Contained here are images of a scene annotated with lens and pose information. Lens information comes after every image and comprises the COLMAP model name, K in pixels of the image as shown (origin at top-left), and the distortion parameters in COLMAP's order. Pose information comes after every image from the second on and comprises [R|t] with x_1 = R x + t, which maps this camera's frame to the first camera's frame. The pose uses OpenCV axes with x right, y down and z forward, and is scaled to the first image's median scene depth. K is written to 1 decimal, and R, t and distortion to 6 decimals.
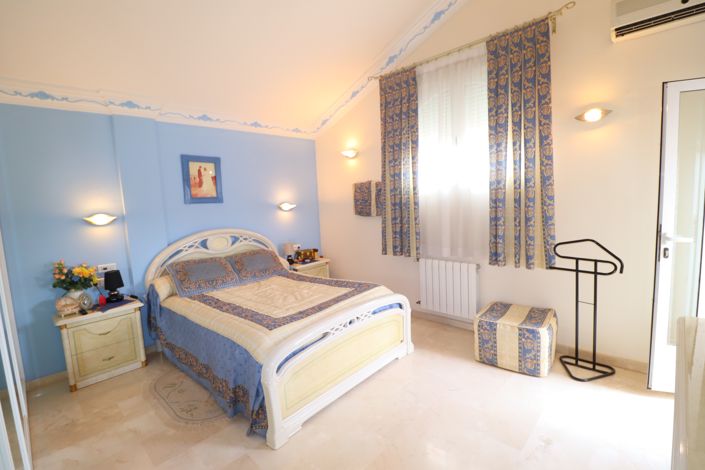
lens RADIAL K [[329.7, 0, 355.8], [0, 329.7, 231.7], [0, 0, 1]] dist [0.000643, -0.013301]
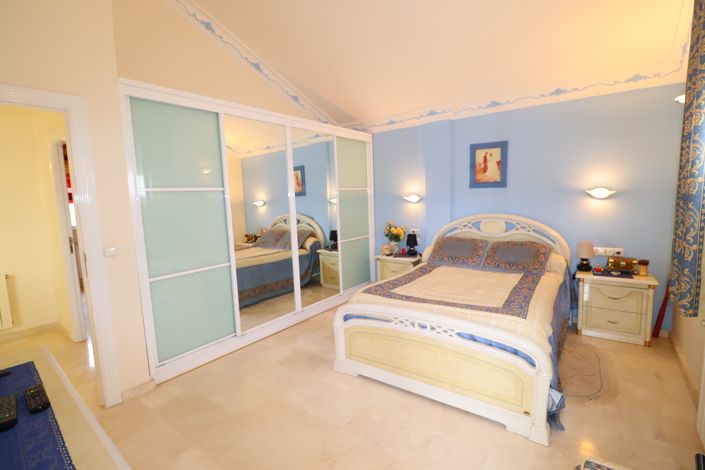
lens RADIAL K [[329.7, 0, 355.8], [0, 329.7, 231.7], [0, 0, 1]] dist [0.000643, -0.013301]
pose [[0.098581, 0.149439, -0.983844, 0.572540], [-0.075000, 0.986964, 0.142398, -0.067840], [0.992299, 0.059751, 0.108504, 0.489577]]
